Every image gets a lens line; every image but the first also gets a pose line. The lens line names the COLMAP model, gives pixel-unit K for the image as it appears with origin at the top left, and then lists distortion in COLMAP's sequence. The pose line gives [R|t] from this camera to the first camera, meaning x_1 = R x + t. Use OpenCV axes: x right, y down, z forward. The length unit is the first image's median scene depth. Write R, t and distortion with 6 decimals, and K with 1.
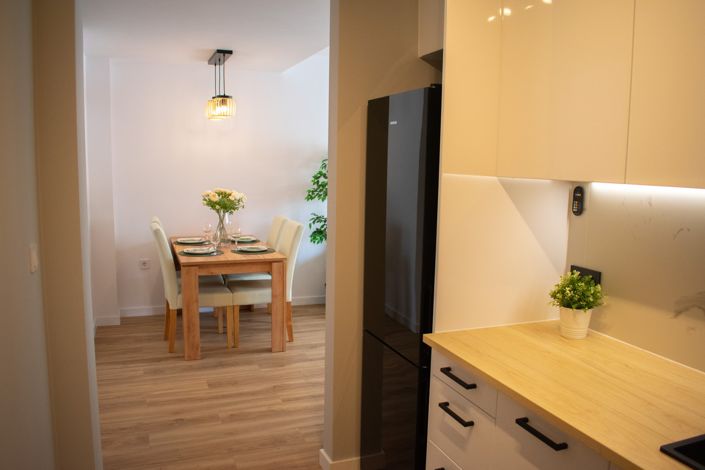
lens RADIAL K [[563.7, 0, 352.5], [0, 563.7, 235.0], [0, 0, 1]] dist [-0.089366, -0.000312]
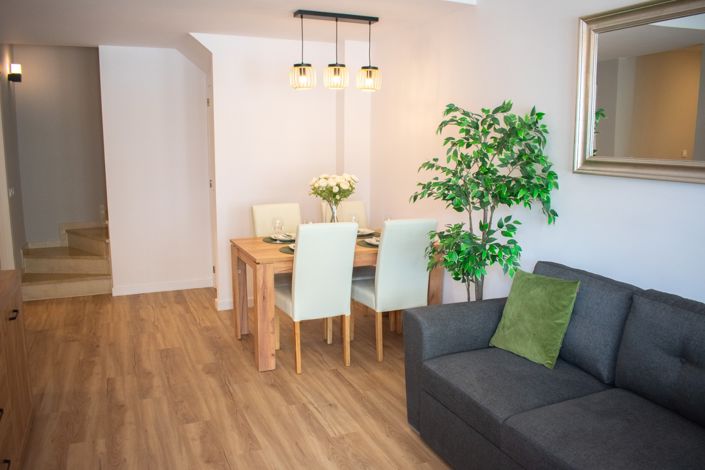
lens RADIAL K [[563.7, 0, 352.5], [0, 563.7, 235.0], [0, 0, 1]] dist [-0.089366, -0.000312]
pose [[0.047953, 0.143120, -0.988543, 0.731405], [-0.135037, 0.981524, 0.135553, -0.130389], [0.989679, 0.126990, 0.066394, 1.159660]]
